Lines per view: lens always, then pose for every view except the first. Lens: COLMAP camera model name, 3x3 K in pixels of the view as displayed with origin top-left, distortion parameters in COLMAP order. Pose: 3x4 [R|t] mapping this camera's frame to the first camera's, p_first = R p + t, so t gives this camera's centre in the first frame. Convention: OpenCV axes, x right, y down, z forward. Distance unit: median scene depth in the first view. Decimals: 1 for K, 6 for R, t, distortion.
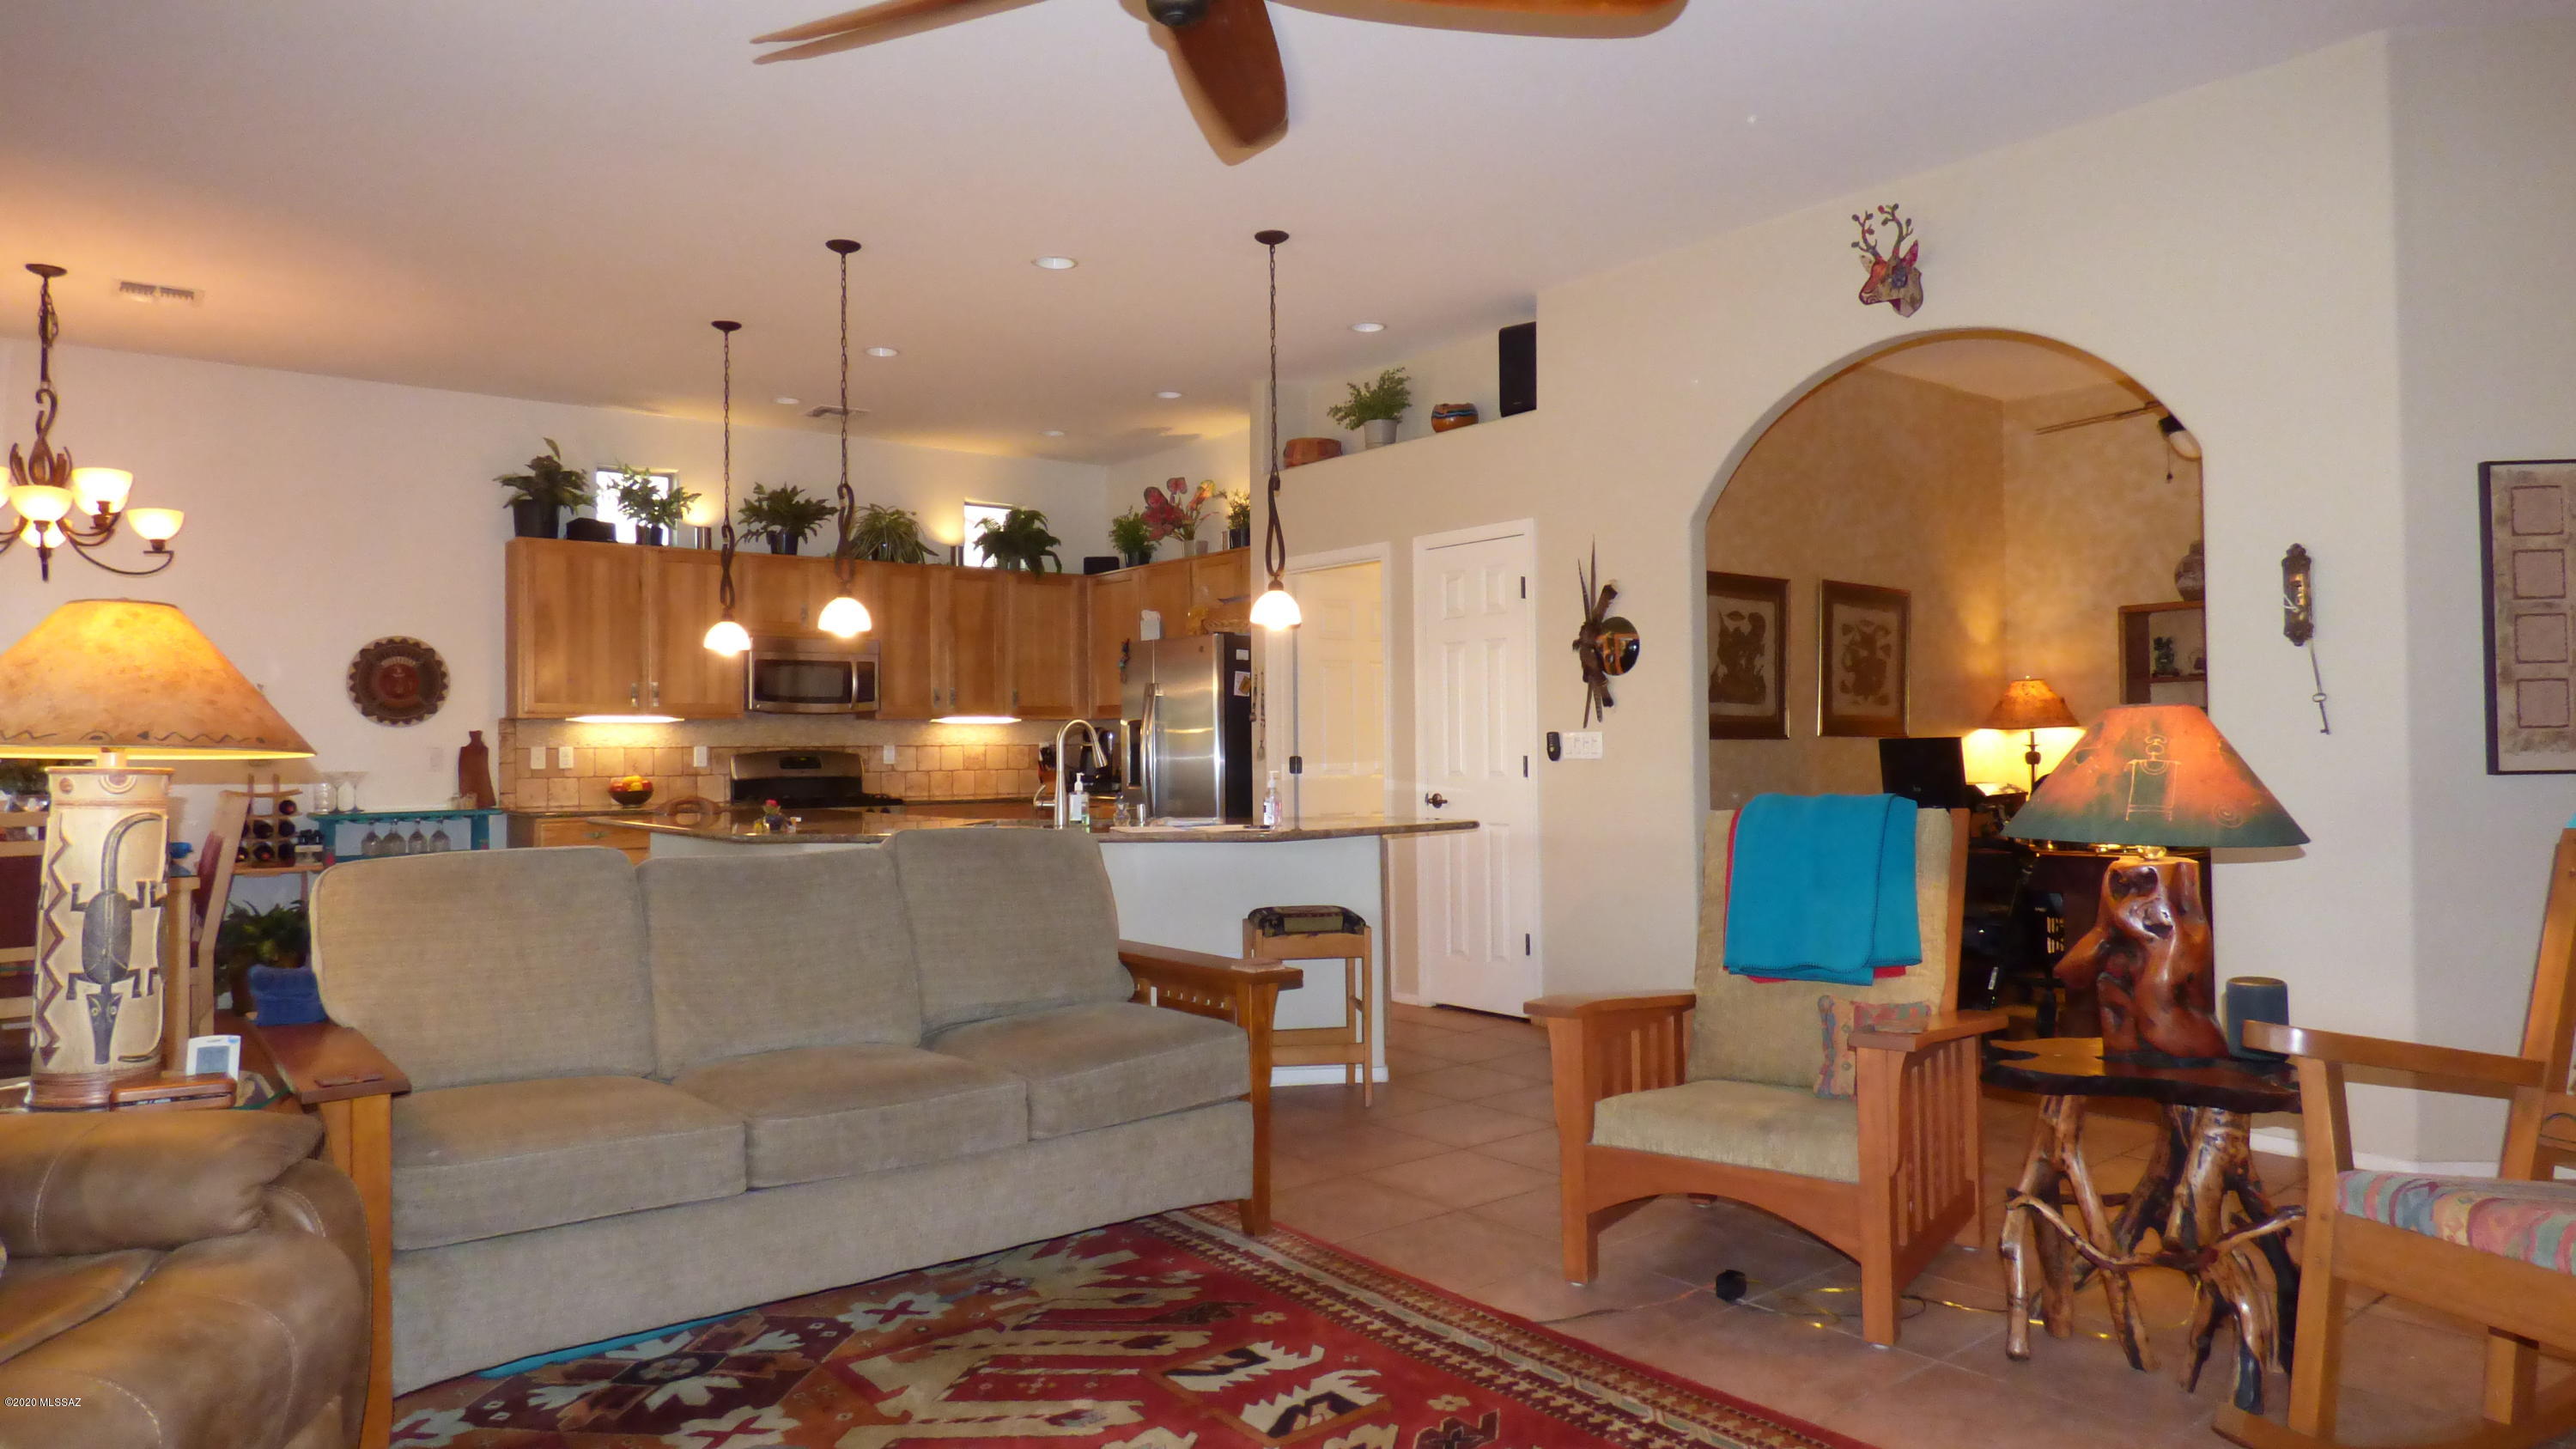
lens RADIAL K [[1590.8, 0, 1277.8], [0, 1590.8, 710.8], [0, 0, 1]] dist [0.000253, 0.007232]
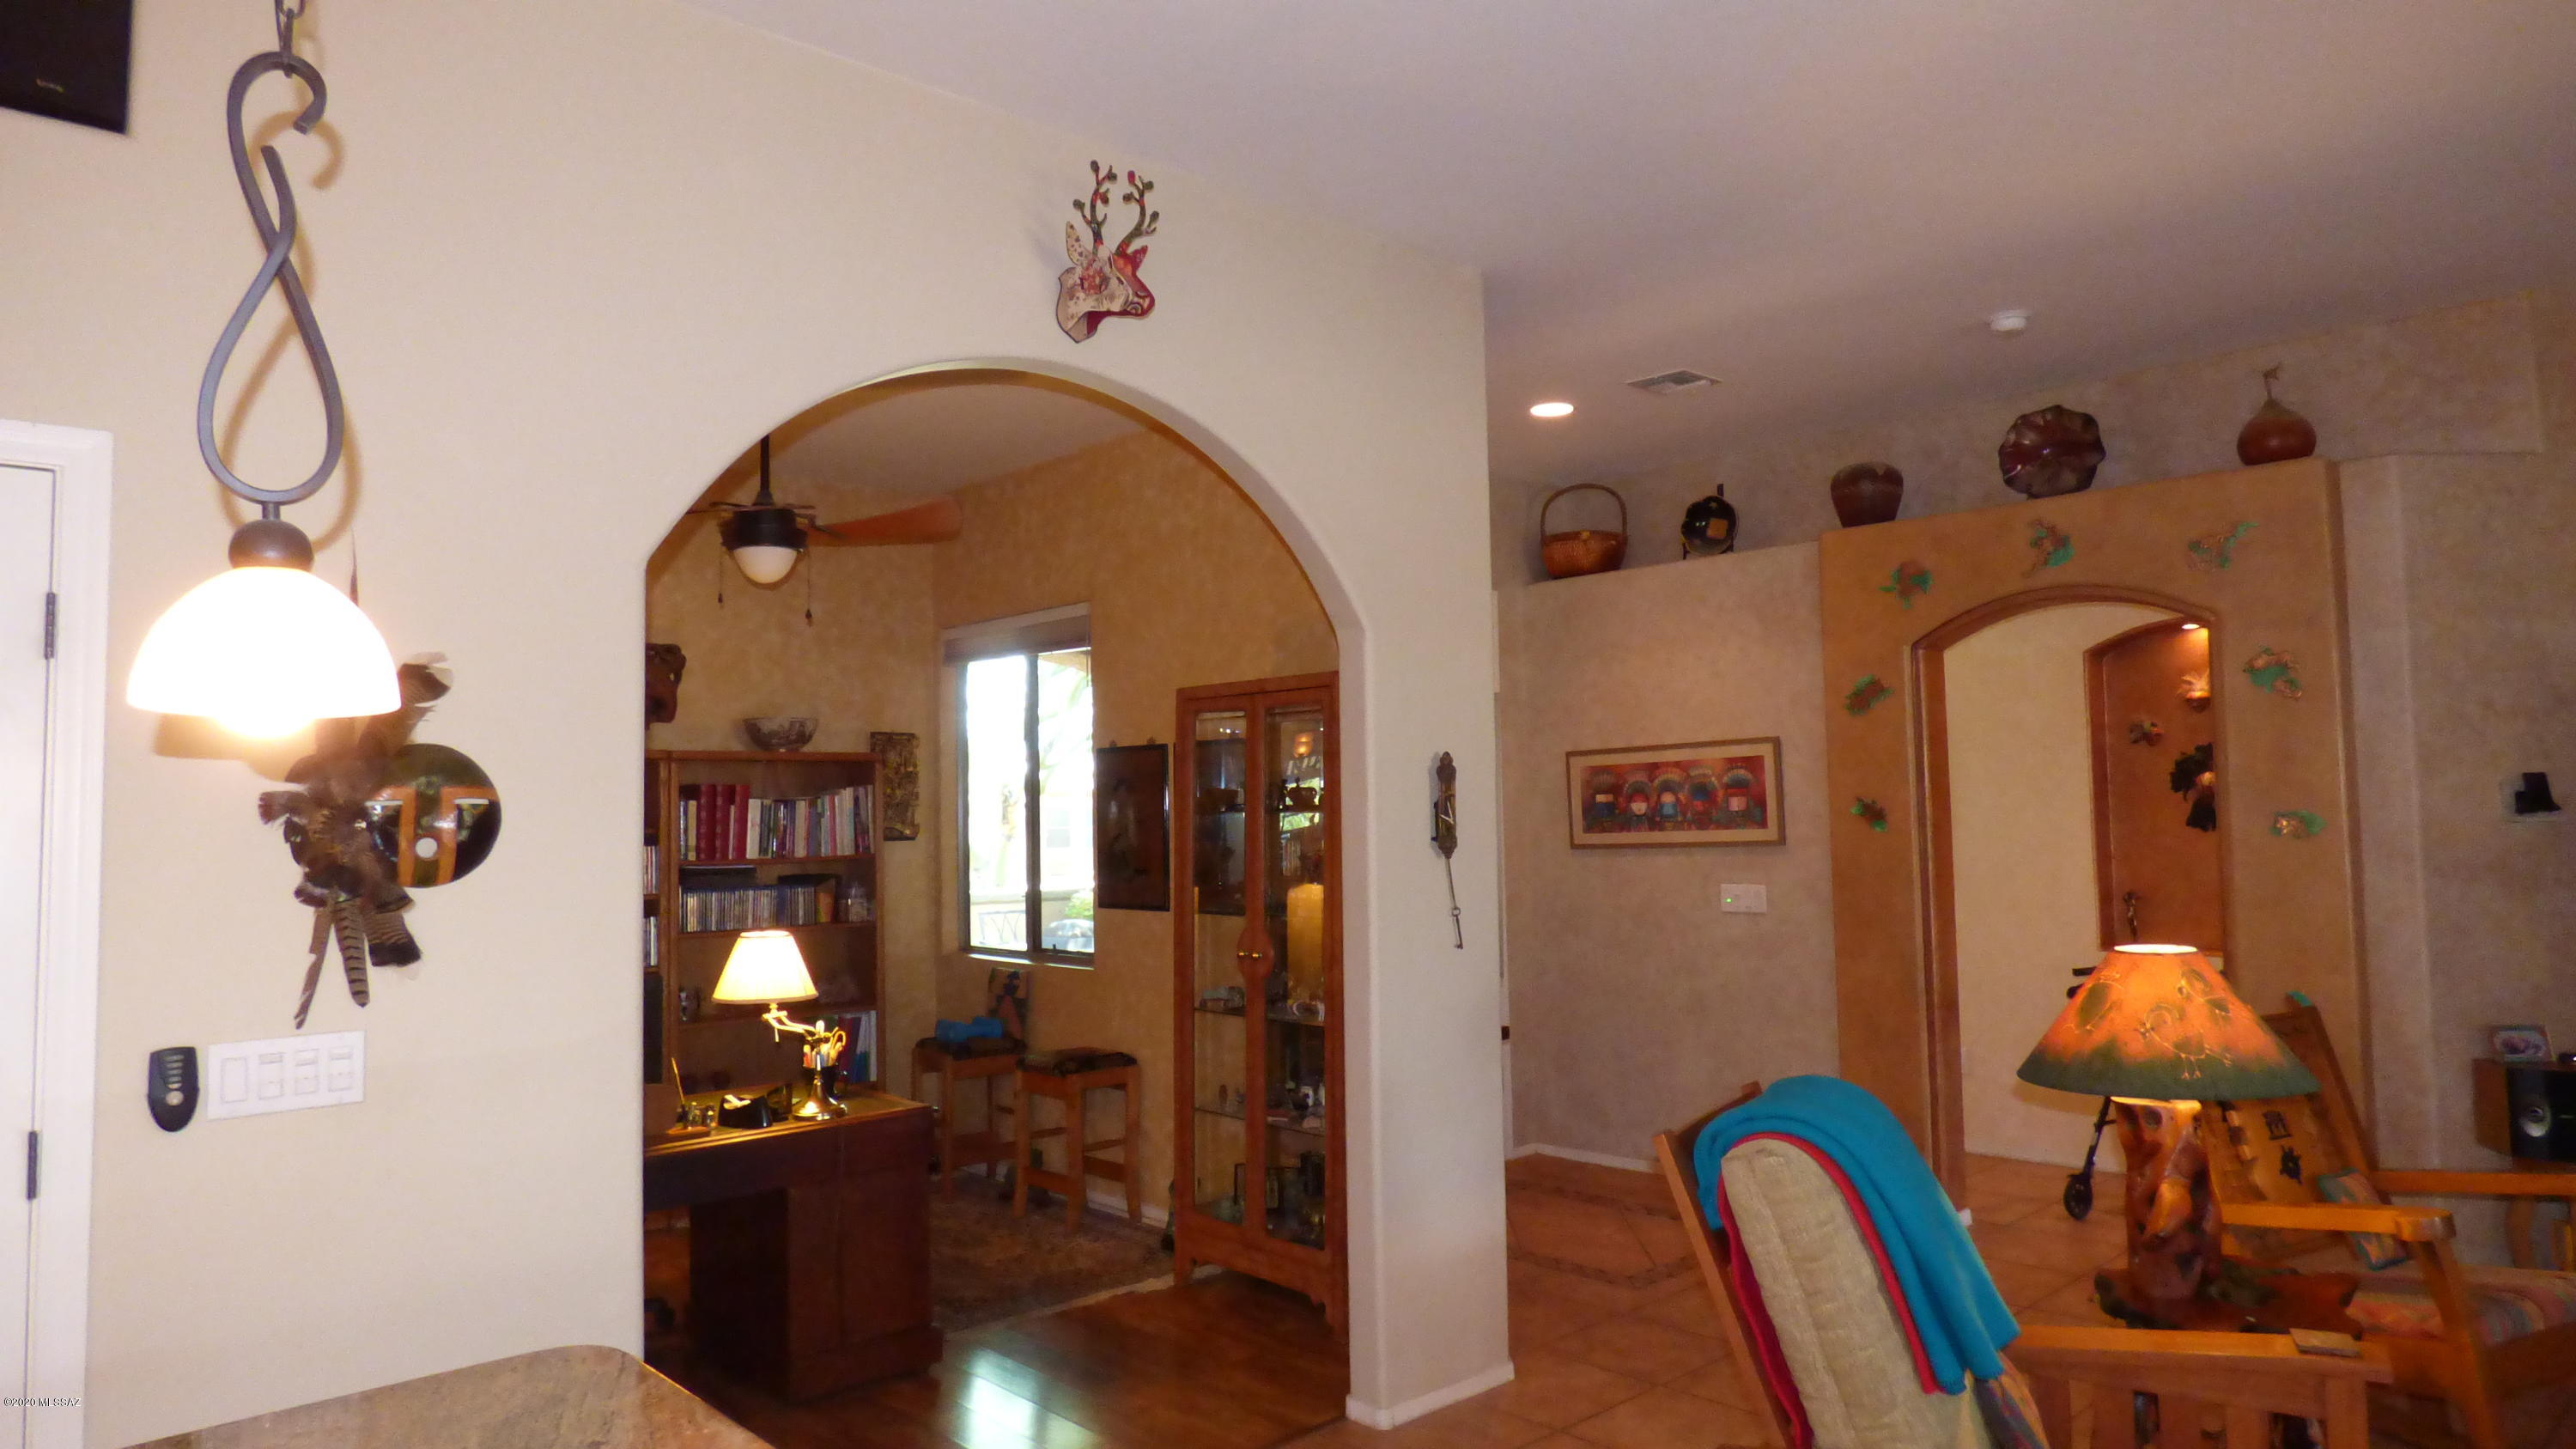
lens RADIAL K [[1590.8, 0, 1271.2], [0, 1590.8, 725.4], [0, 0, 1]] dist [0.000253, 0.007232]
pose [[-0.091478, 0.068204, 0.993469, -0.248990], [-0.005293, 0.997604, -0.068976, -0.042360], [-0.995793, -0.011568, -0.090898, 0.947892]]
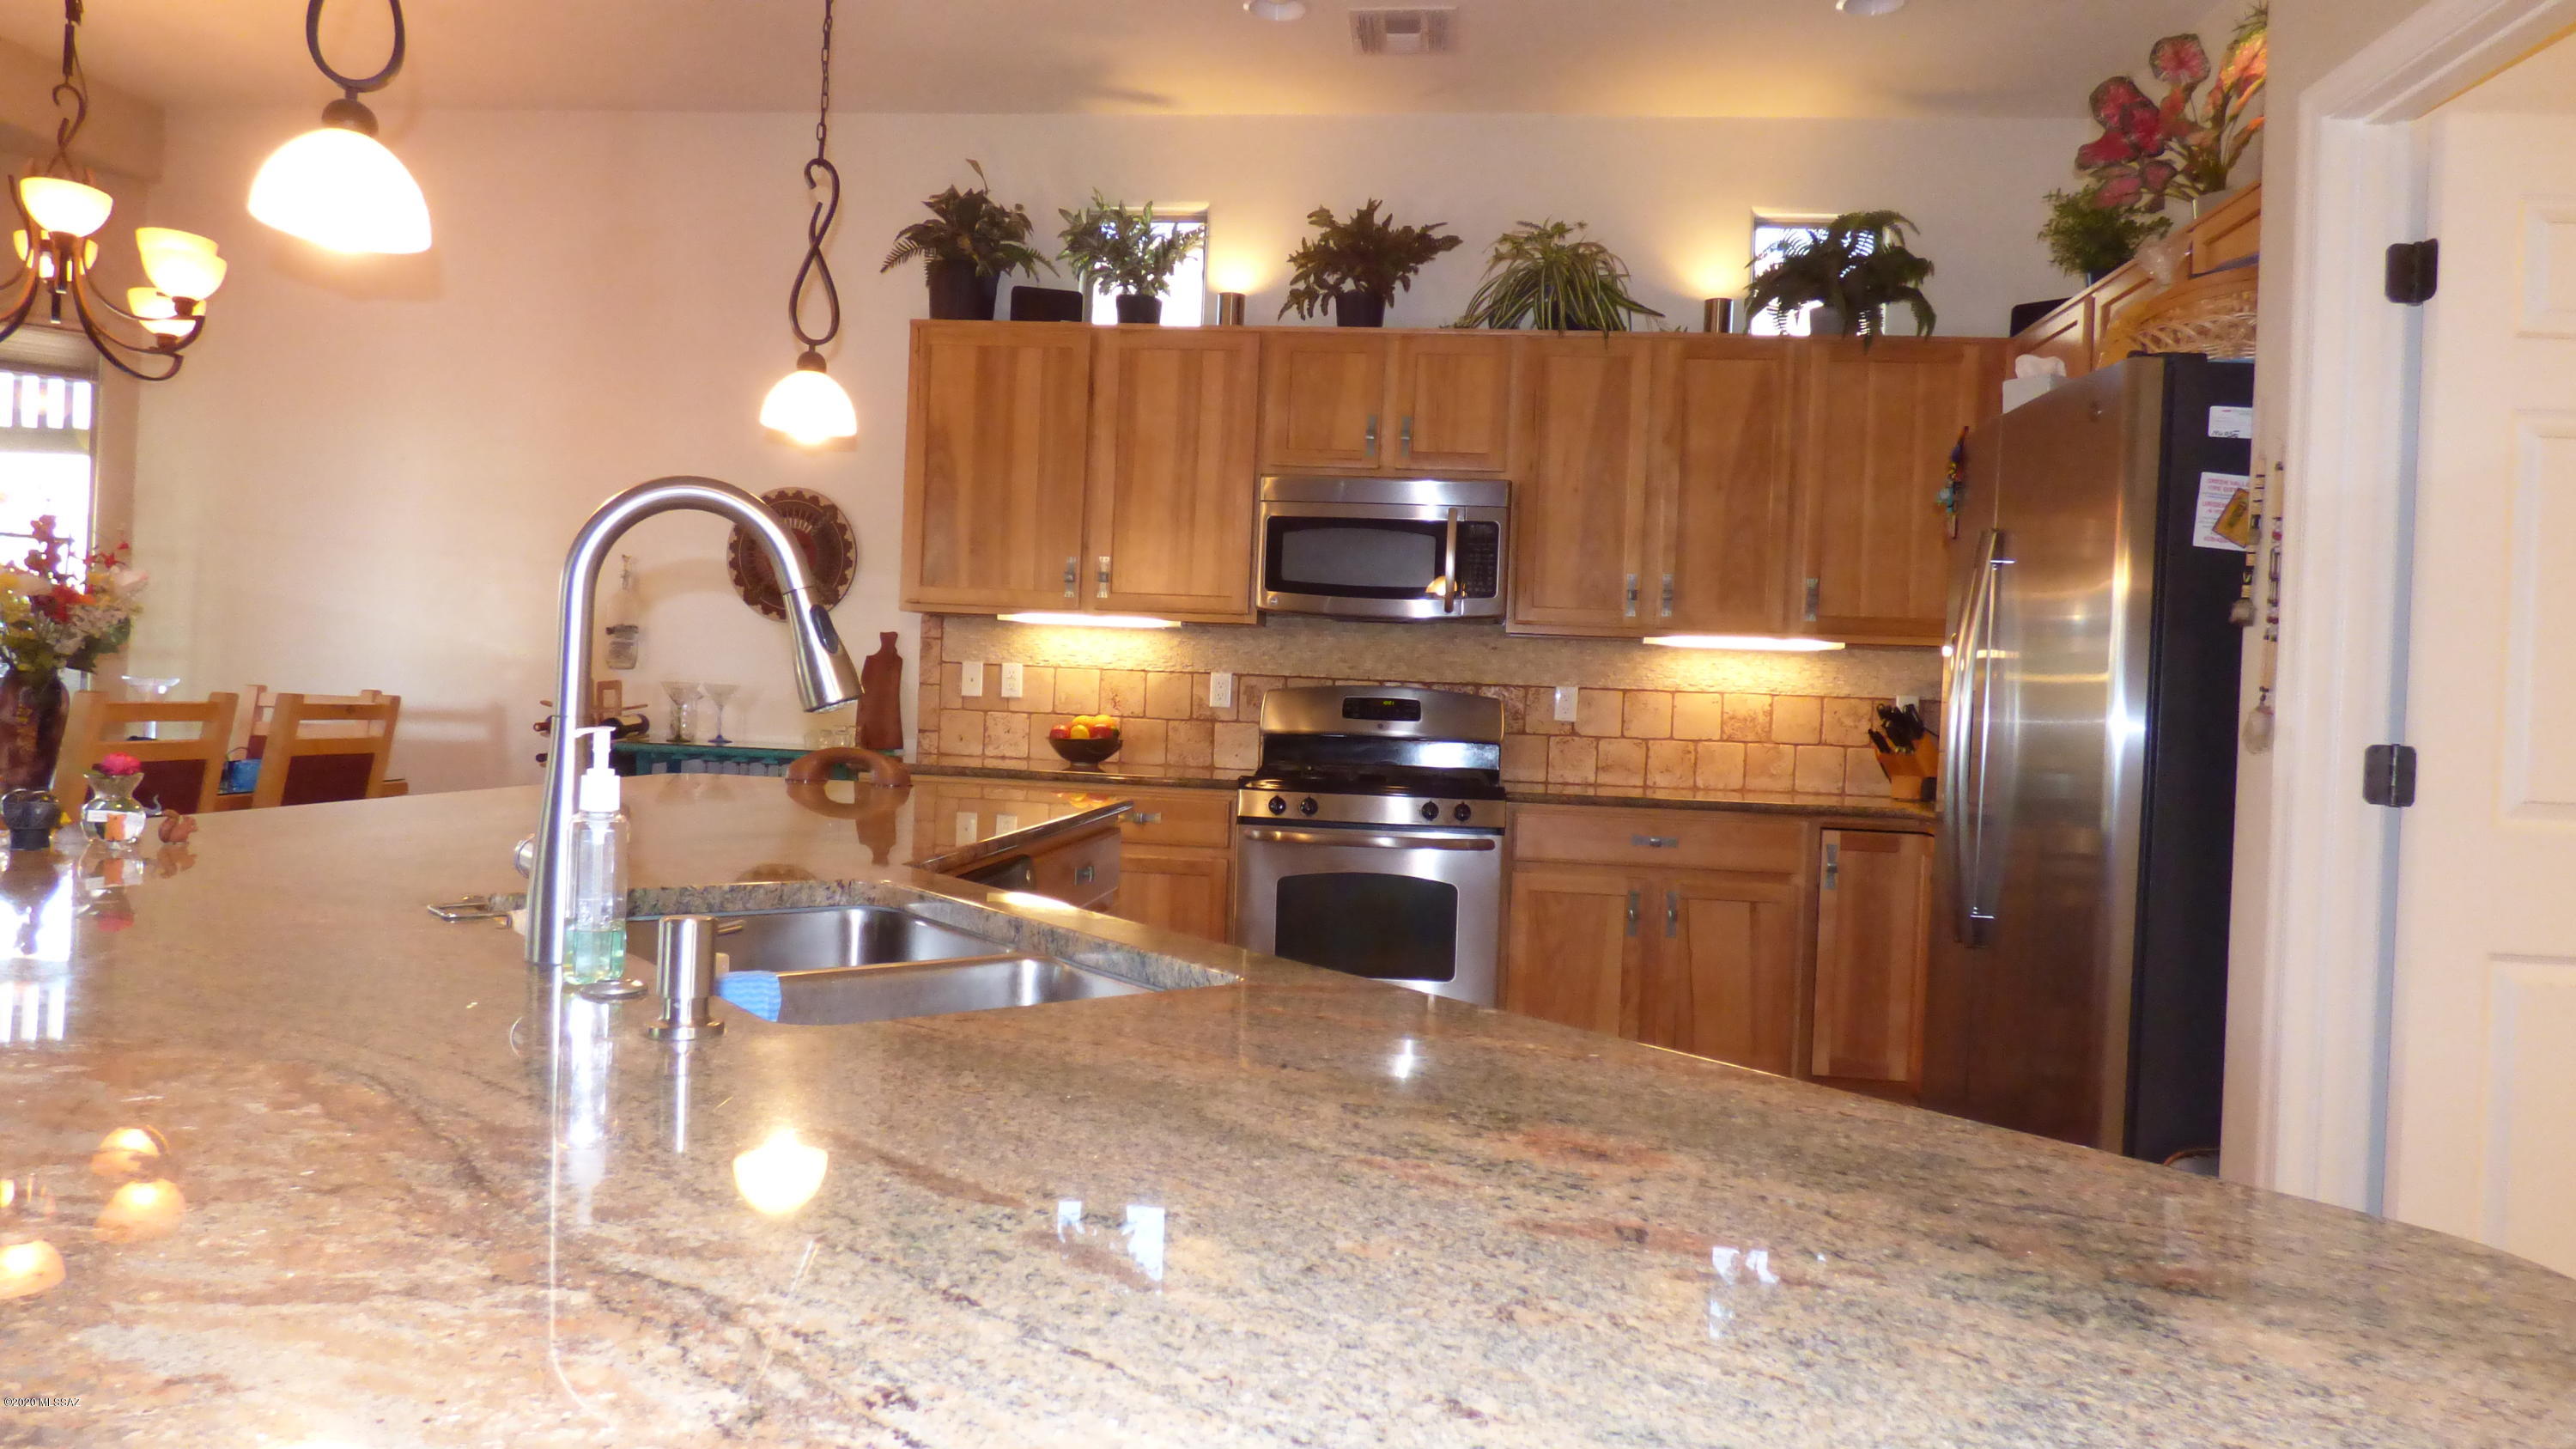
lens RADIAL K [[1590.8, 0, 1293.0], [0, 1590.8, 703.2], [0, 0, 1]] dist [0.000253, 0.007232]
pose [[0.729526, 0.041557, -0.682689, 0.094065], [-0.032707, 0.999130, 0.025868, 0.029519], [0.683170, 0.003457, 0.730251, 0.971695]]
